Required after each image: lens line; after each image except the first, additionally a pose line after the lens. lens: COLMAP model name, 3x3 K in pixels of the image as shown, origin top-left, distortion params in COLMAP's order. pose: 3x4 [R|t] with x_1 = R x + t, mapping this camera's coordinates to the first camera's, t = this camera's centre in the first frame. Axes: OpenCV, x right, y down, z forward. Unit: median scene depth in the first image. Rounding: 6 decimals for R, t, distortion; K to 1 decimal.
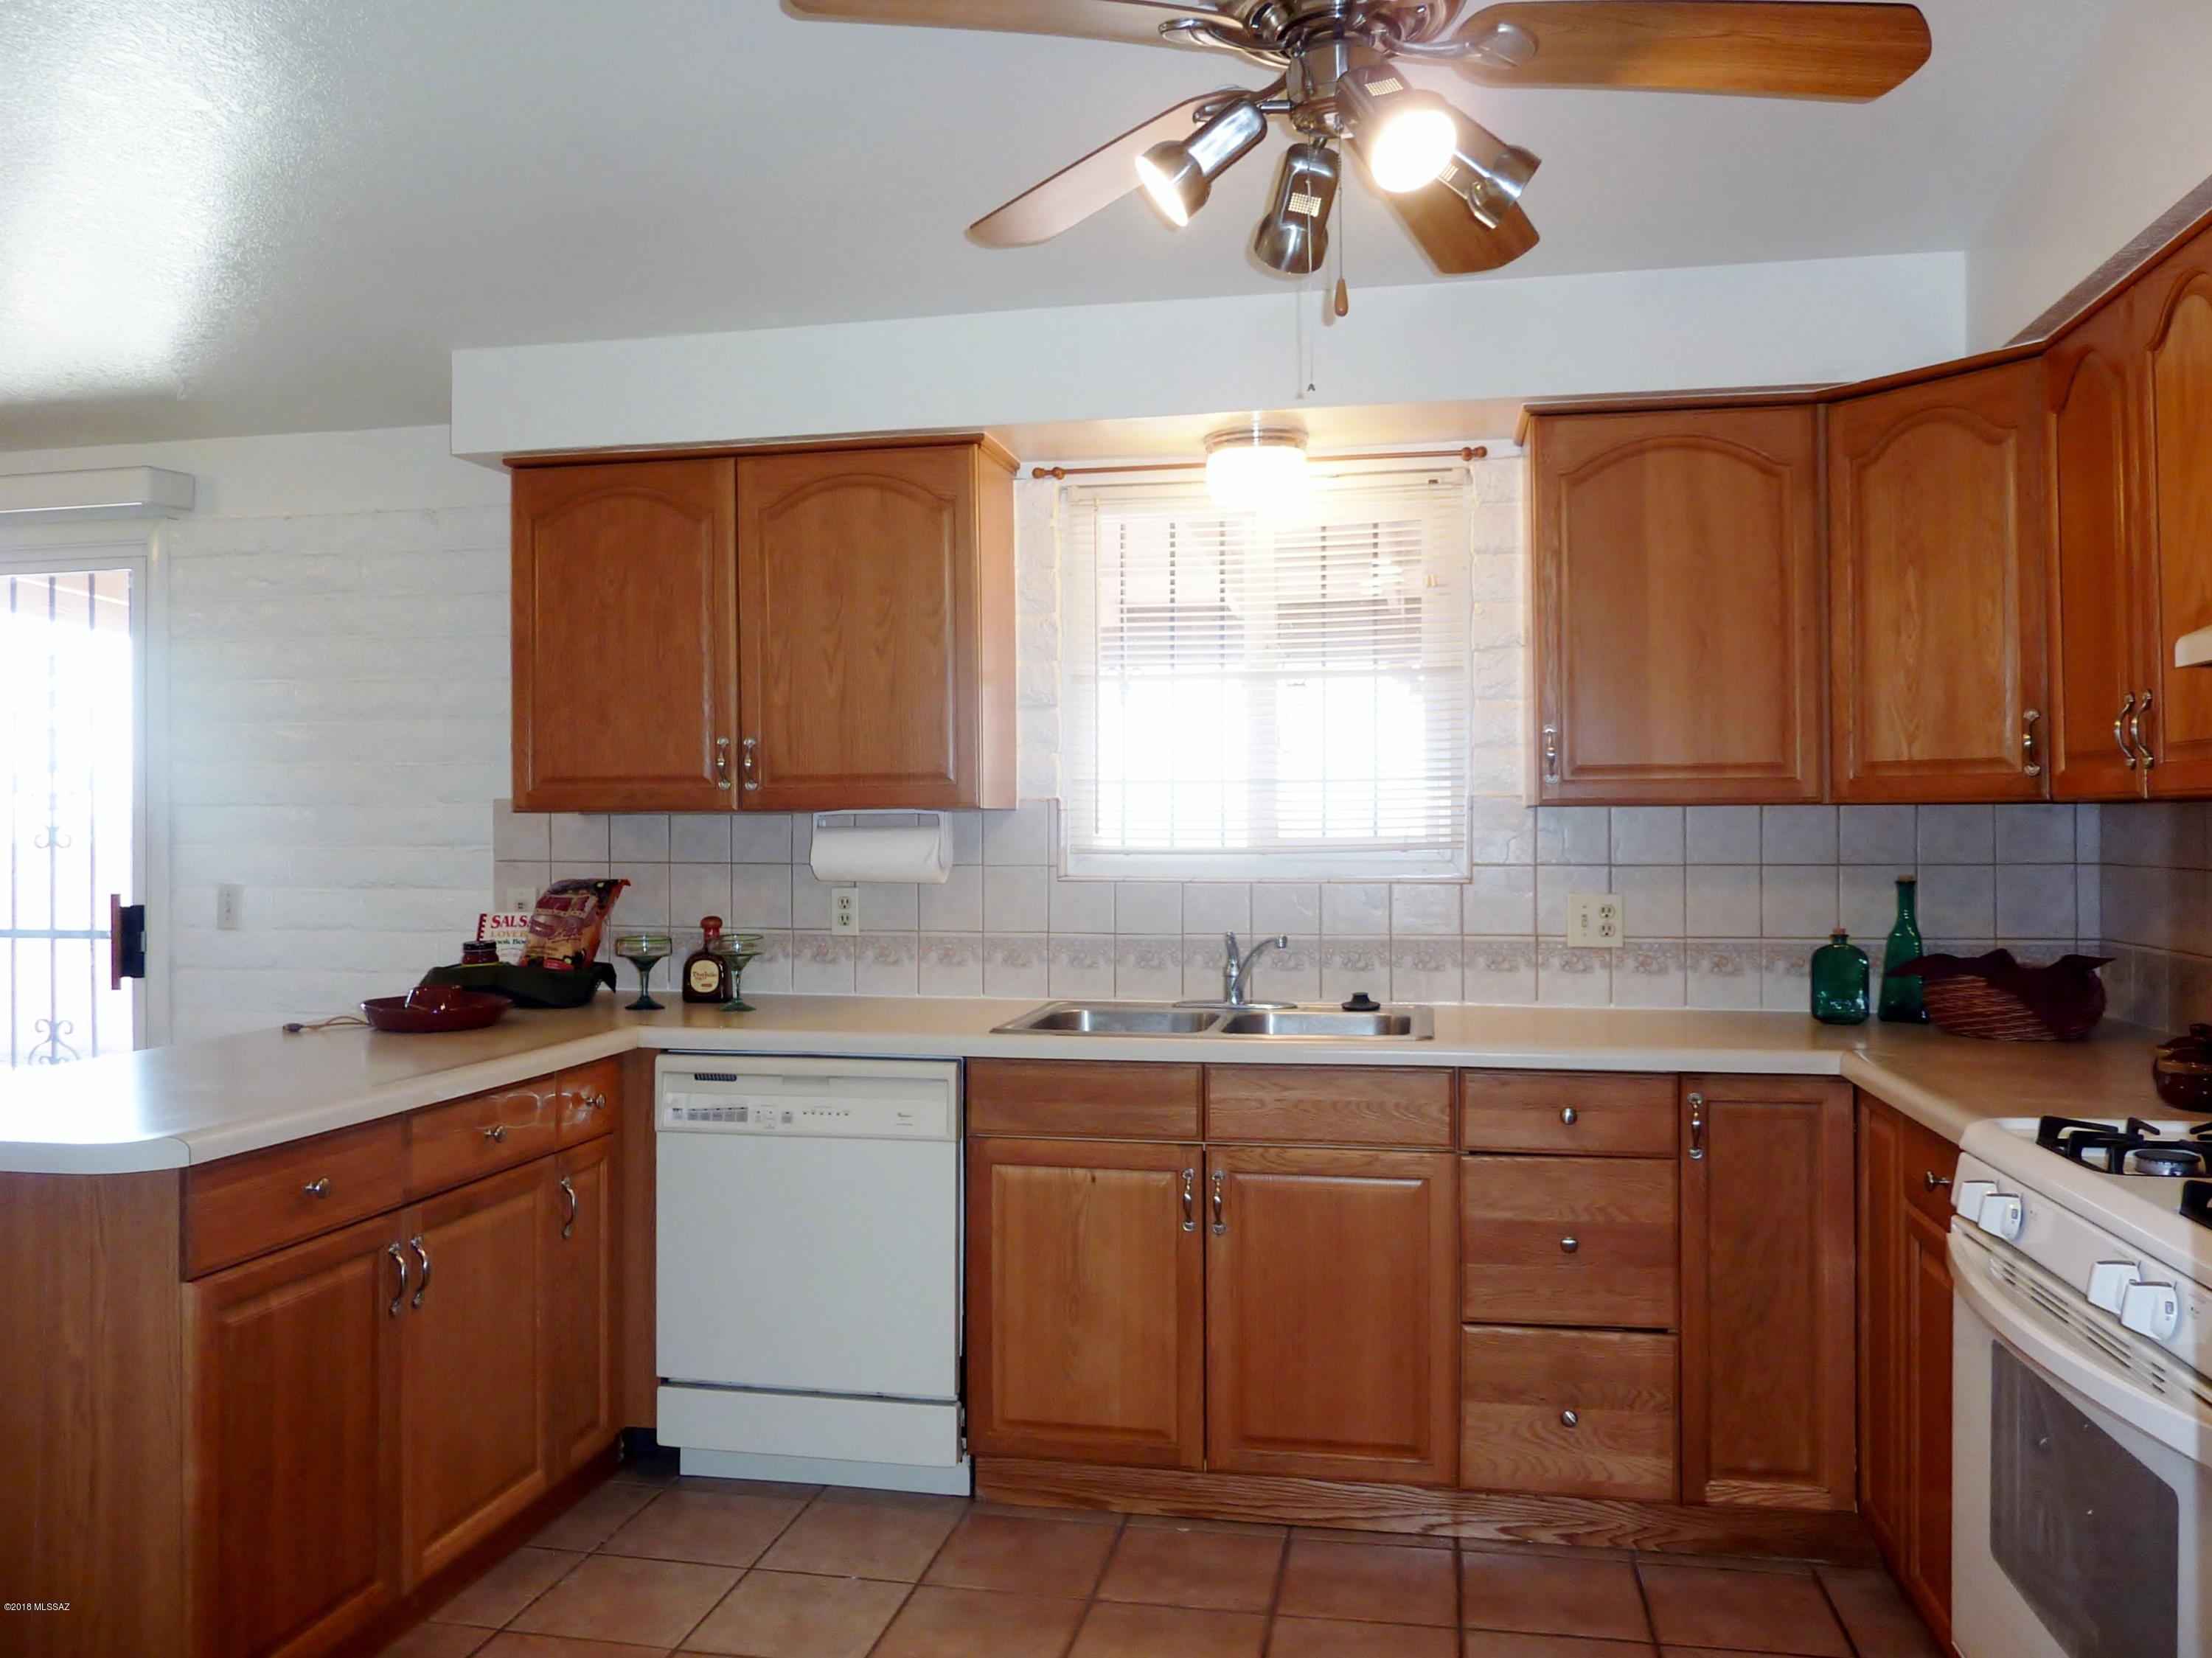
lens RADIAL K [[1684.1, 0, 1111.2], [0, 1684.1, 840.8], [0, 0, 1]] dist [-0.002460, -0.001027]
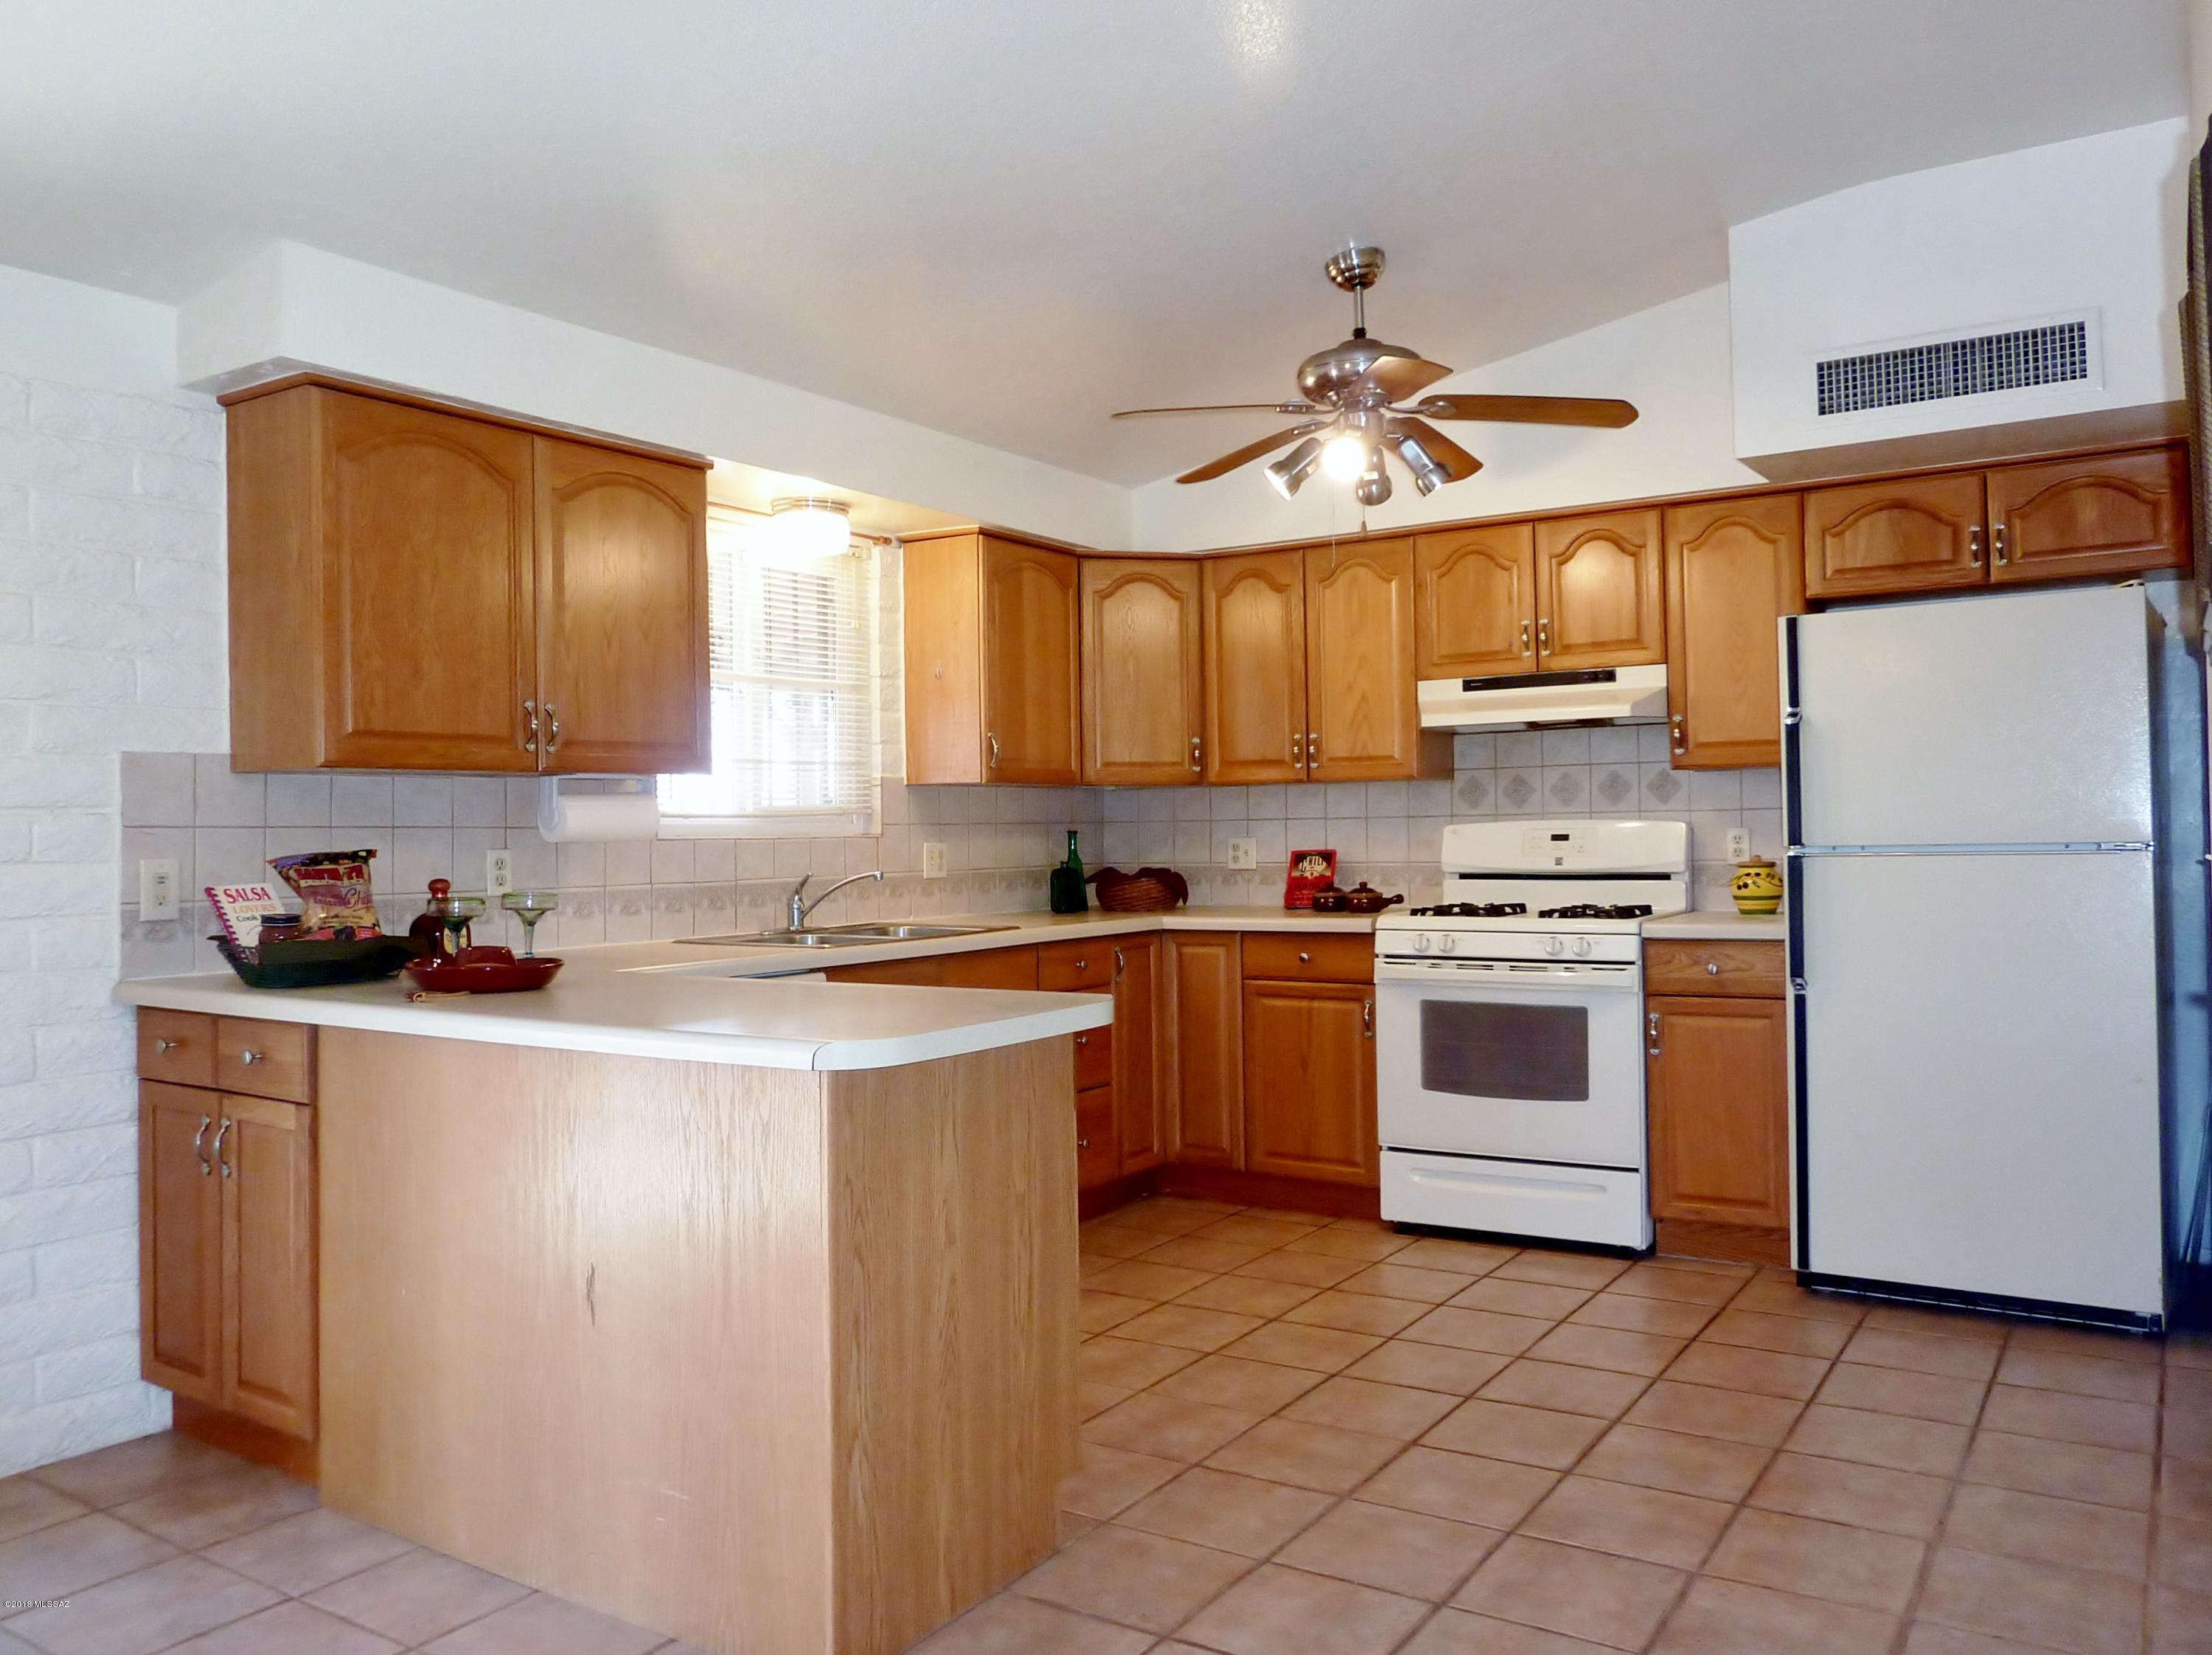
lens RADIAL K [[1684.5, 0, 1107.6], [0, 1684.5, 816.8], [0, 0, 1]] dist [-0.002460, -0.001027]
pose [[0.395041, -0.000601, 0.918663, -1.033697], [0.006214, 0.999979, -0.002018, 0.013067], [-0.918642, 0.006506, 0.395037, 0.264155]]
